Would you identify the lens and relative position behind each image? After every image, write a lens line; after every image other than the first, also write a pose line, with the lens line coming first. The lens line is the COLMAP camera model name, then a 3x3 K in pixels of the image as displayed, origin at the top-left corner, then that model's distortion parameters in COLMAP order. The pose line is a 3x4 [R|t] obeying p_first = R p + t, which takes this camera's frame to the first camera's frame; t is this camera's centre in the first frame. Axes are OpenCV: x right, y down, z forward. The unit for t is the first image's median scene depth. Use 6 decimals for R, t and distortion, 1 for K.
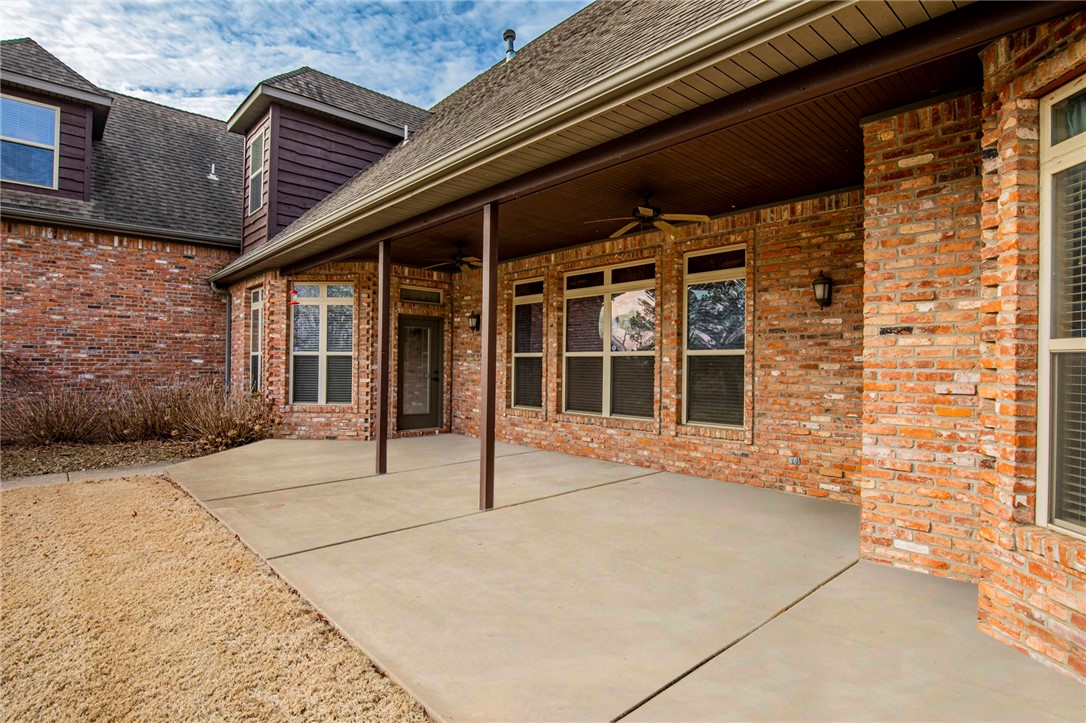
lens RADIAL K [[539.3, 0, 566.4], [0, 539.3, 359.3], [0, 0, 1]] dist [-0.023176, 0.001145]
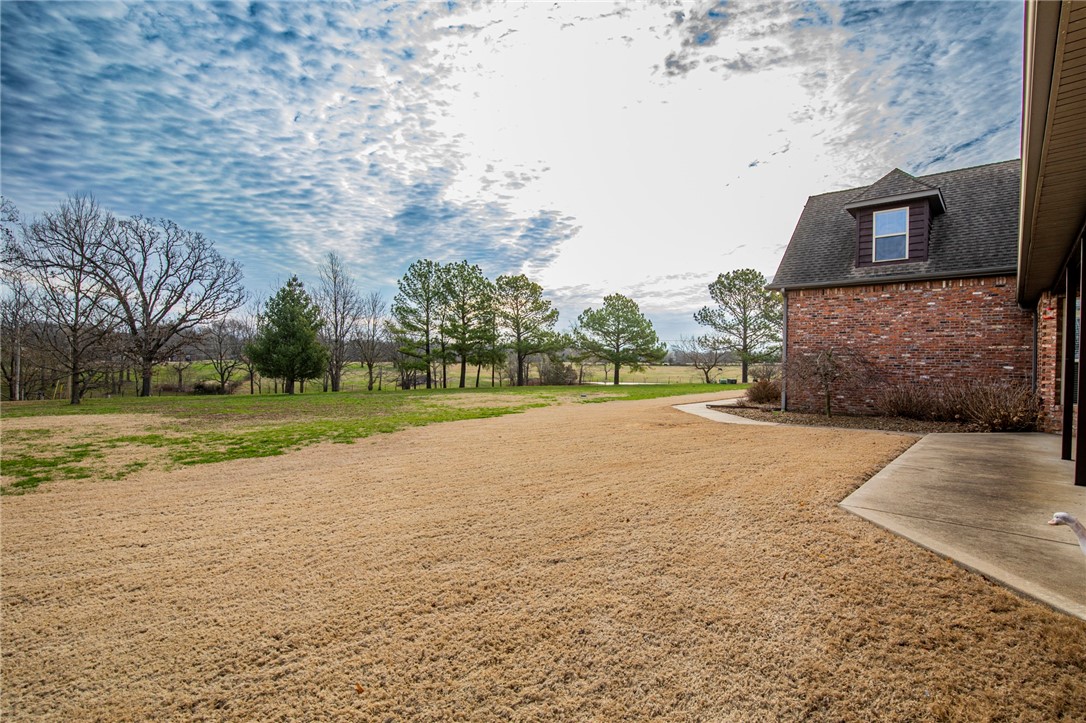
lens RADIAL K [[502.0, 0, 547.8], [0, 502.0, 360.9], [0, 0, 1]] dist [-0.014459, 0.001604]
pose [[0.048197, -0.006920, -0.998814, 0.434789], [-0.010169, 0.999921, -0.007418, 0.007513], [0.998786, 0.010514, 0.048123, -0.139353]]
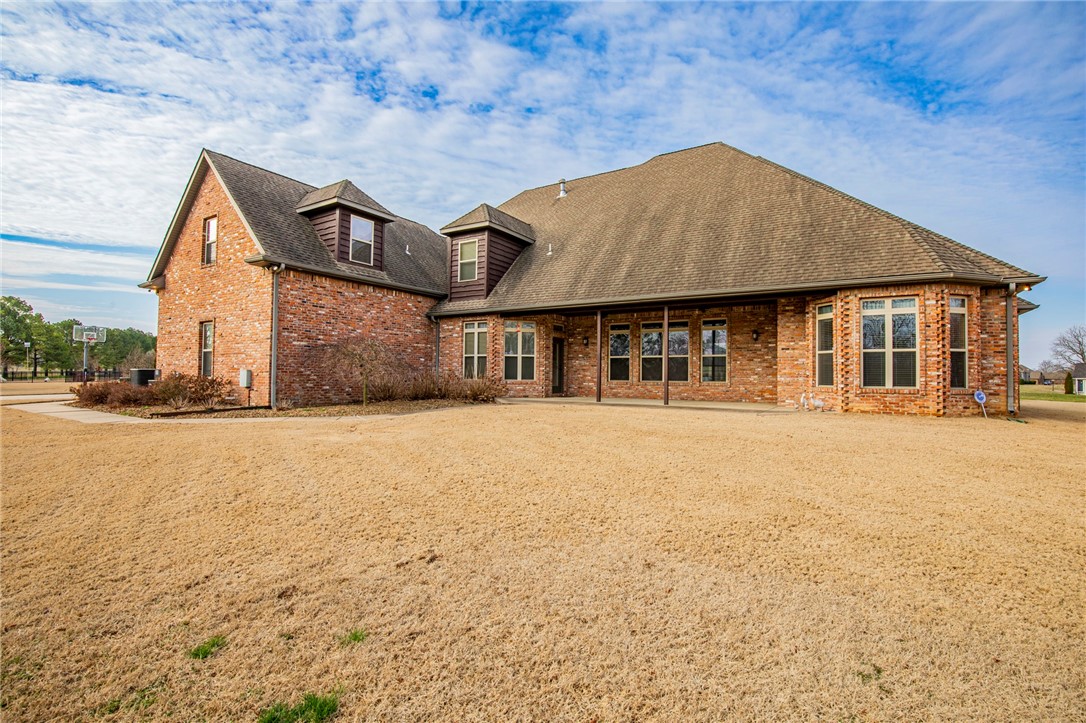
lens RADIAL K [[502.0, 0, 550.3], [0, 502.0, 362.3], [0, 0, 1]] dist [-0.014459, 0.001604]
pose [[0.969077, 0.009662, 0.246569, -0.715838], [-0.004845, 0.999786, -0.020136, 0.046892], [-0.246710, 0.018319, 0.968916, -0.782745]]
